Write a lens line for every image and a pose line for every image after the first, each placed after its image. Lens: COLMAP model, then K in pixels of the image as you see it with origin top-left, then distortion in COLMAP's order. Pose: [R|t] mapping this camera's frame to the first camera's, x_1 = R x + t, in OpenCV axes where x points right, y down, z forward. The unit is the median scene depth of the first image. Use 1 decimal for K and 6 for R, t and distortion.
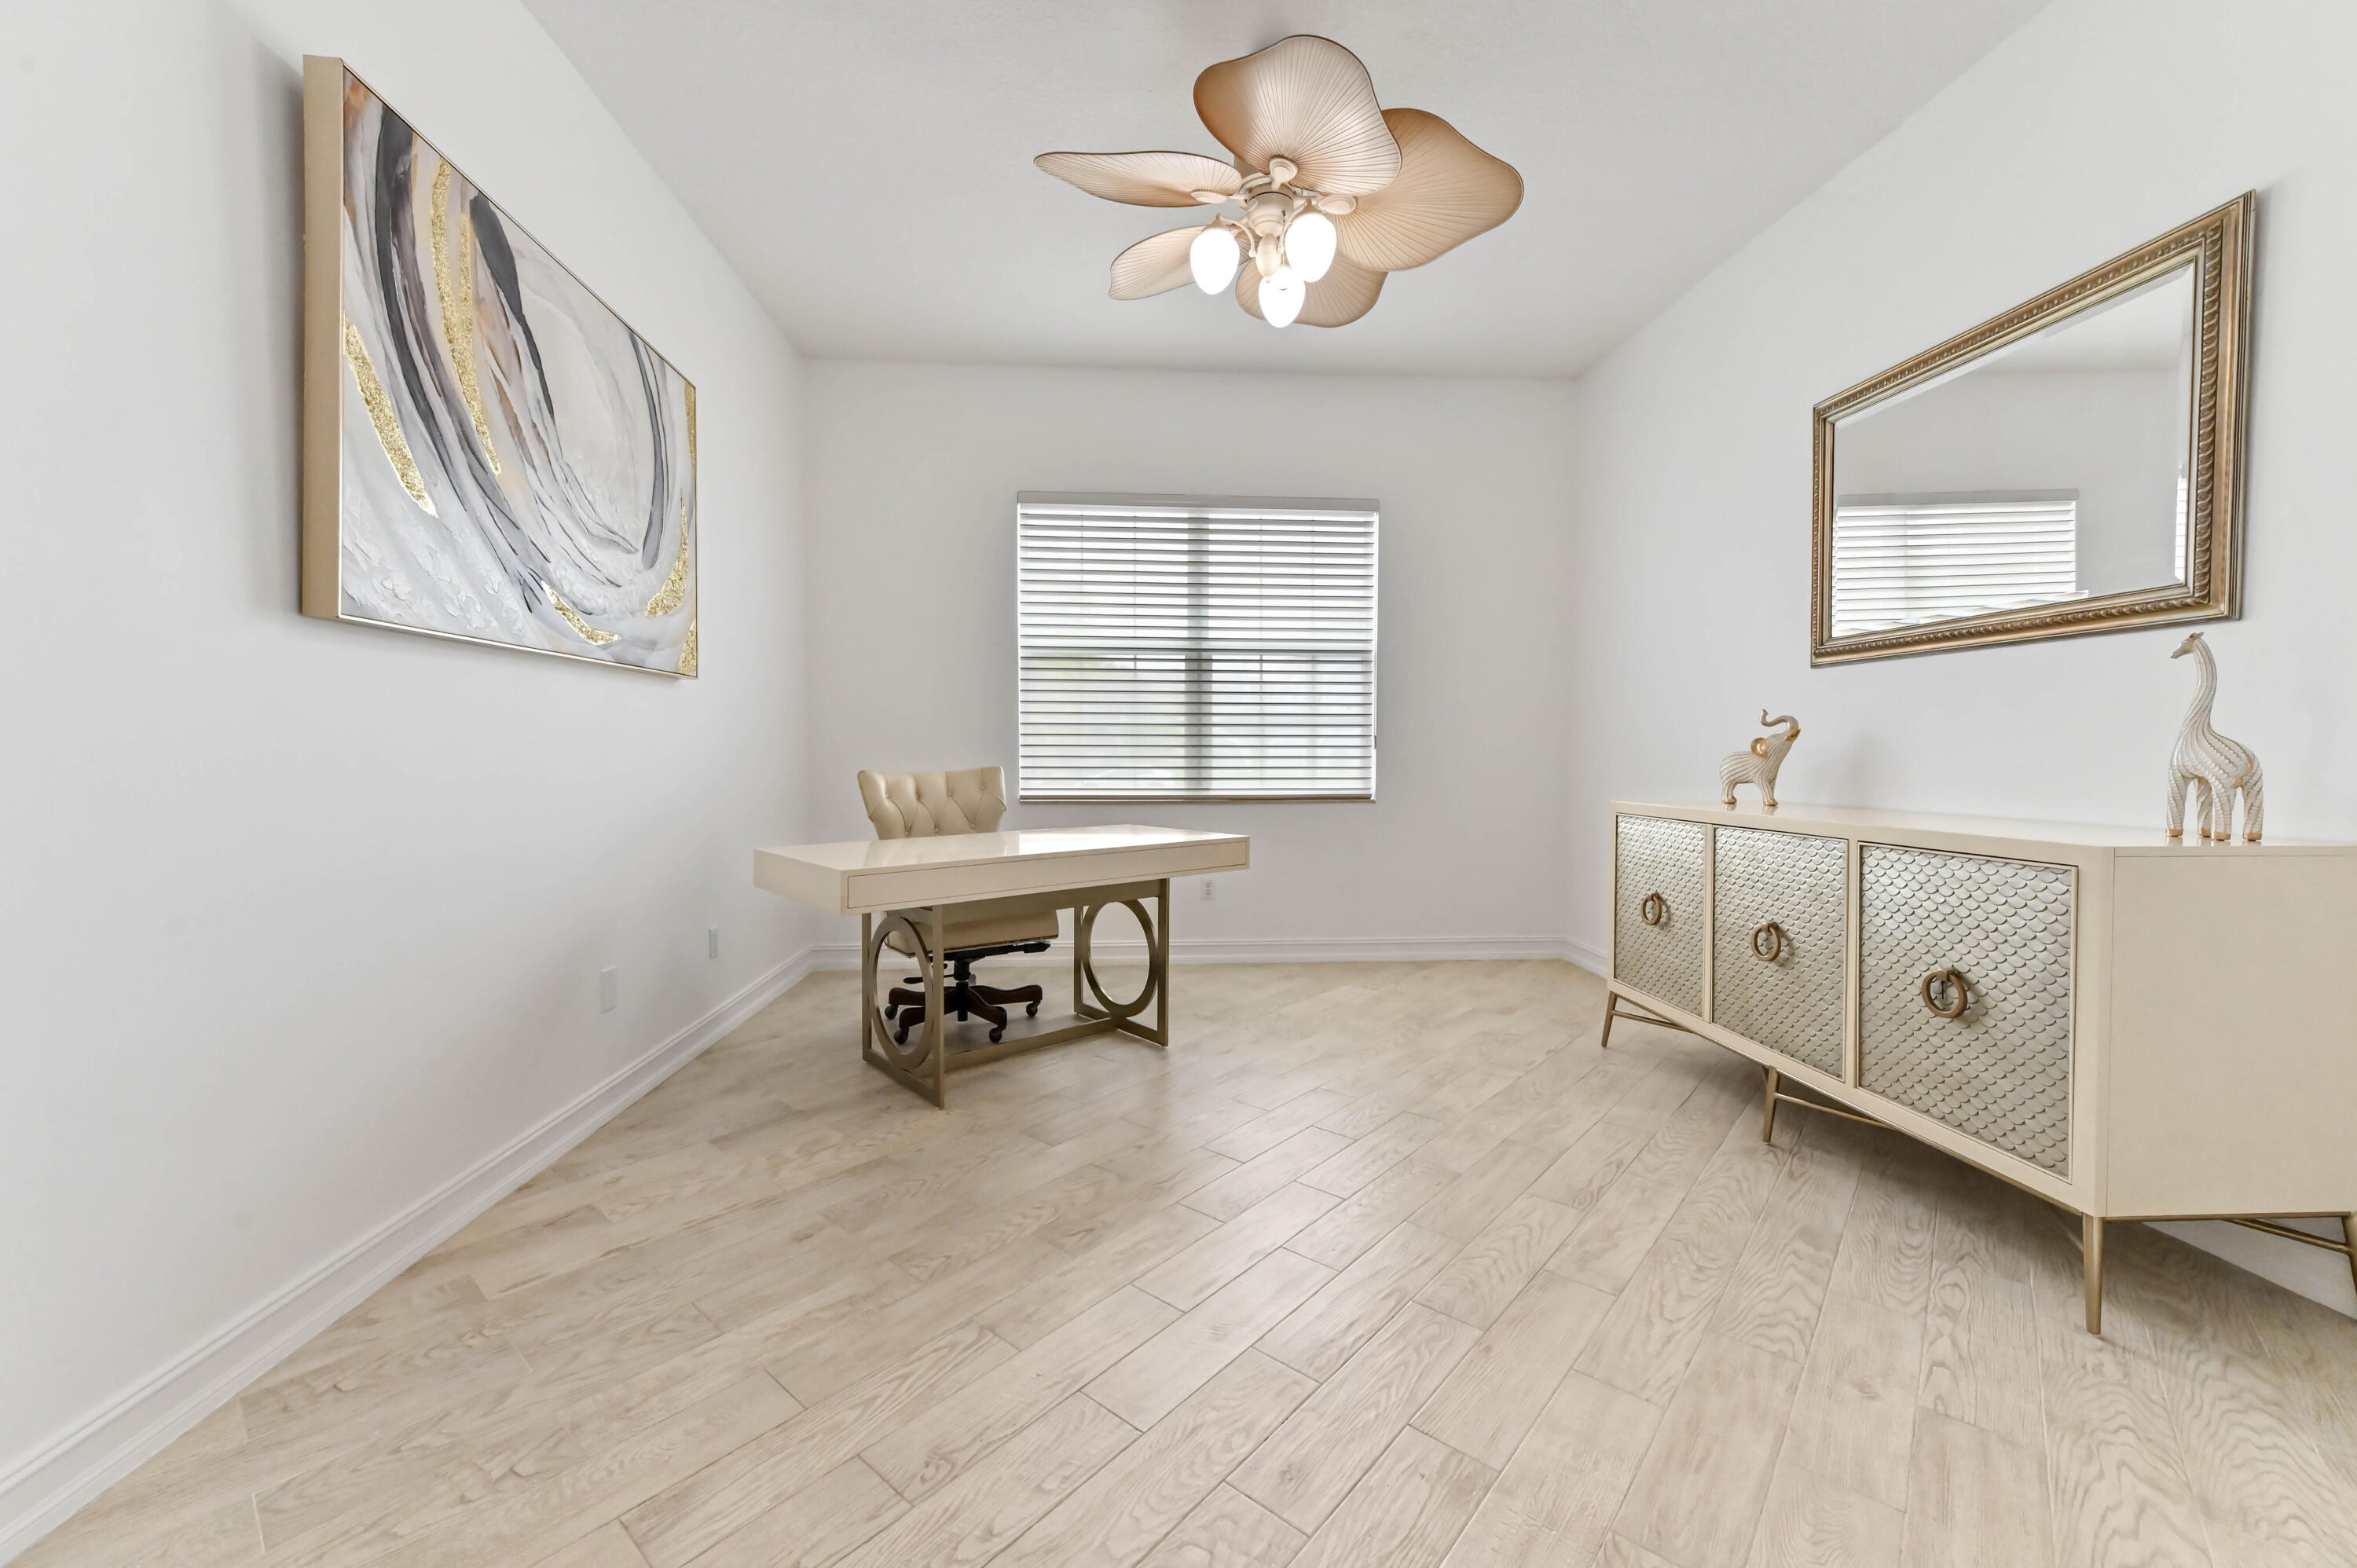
lens RADIAL K [[945.3, 0, 1174.9], [0, 945.3, 778.5], [0, 0, 1]] dist [0.016582, 0.000076]
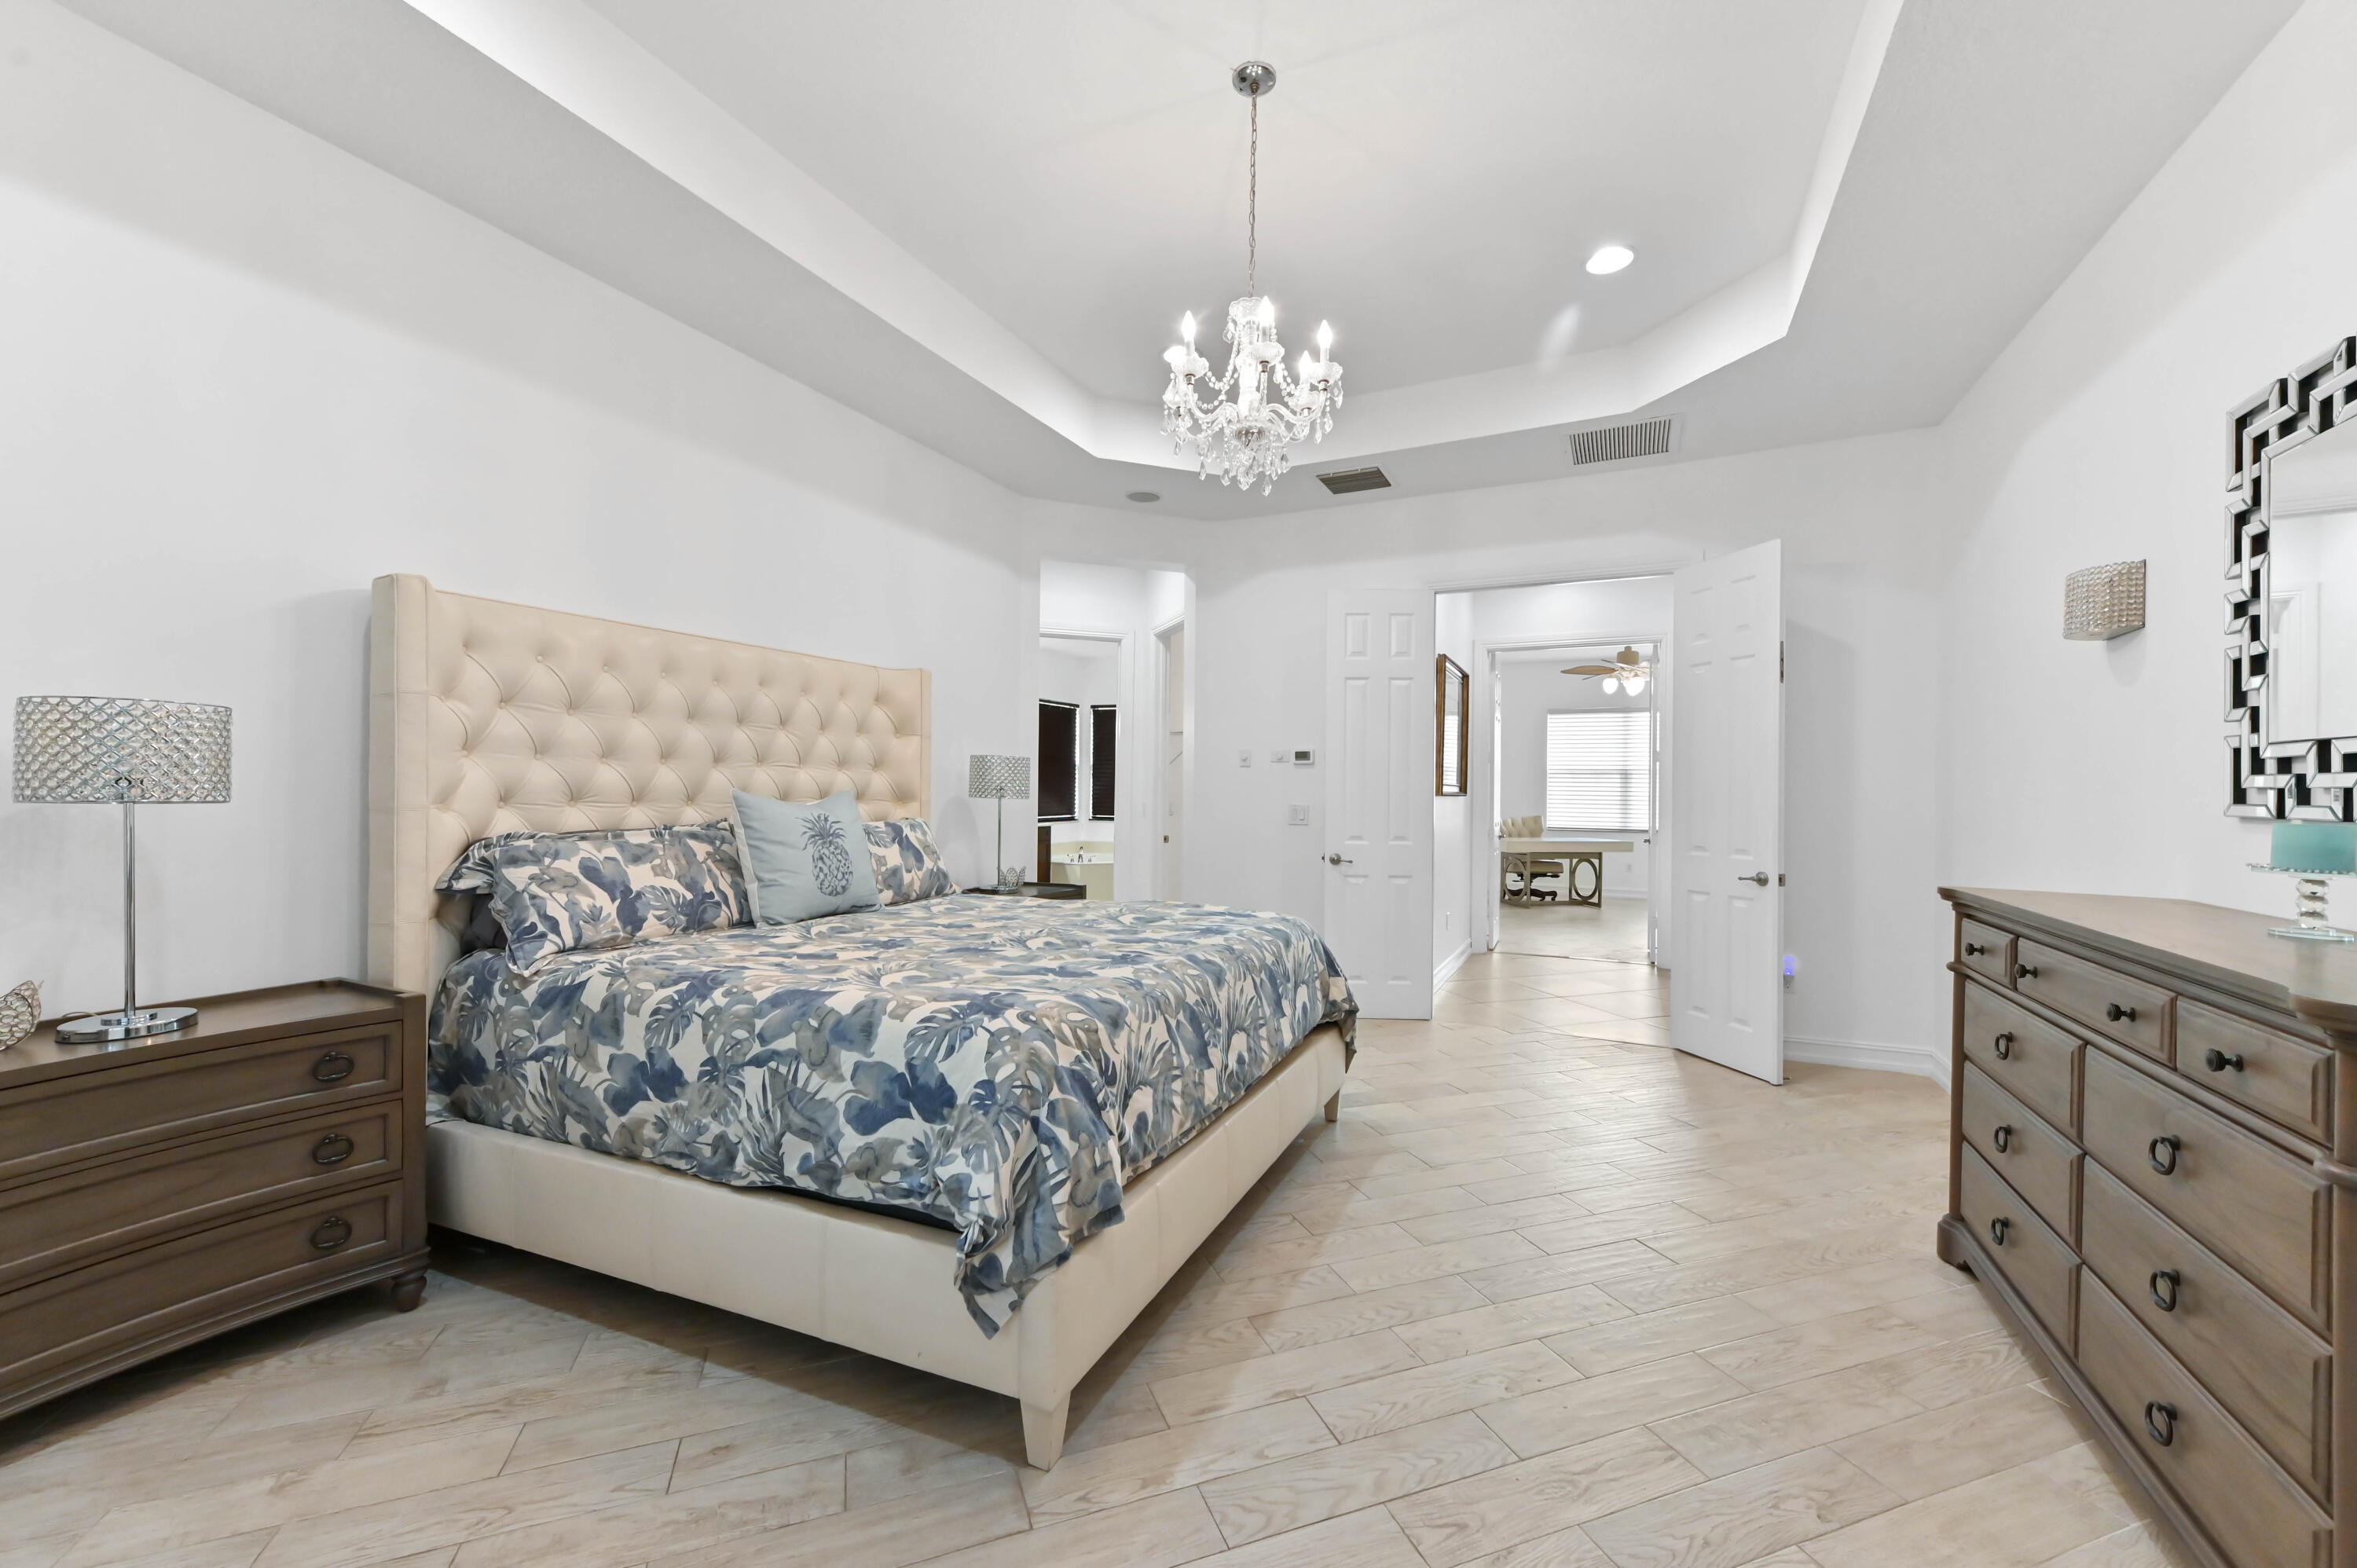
lens RADIAL K [[945.3, 0, 1187.9], [0, 945.3, 795.0], [0, 0, 1]] dist [0.016582, 0.000076]
pose [[0.885674, 0.011854, -0.464155, 0.217703], [-0.017180, 0.999826, -0.007247, -0.038622], [0.463989, 0.014393, 0.885724, -2.251010]]
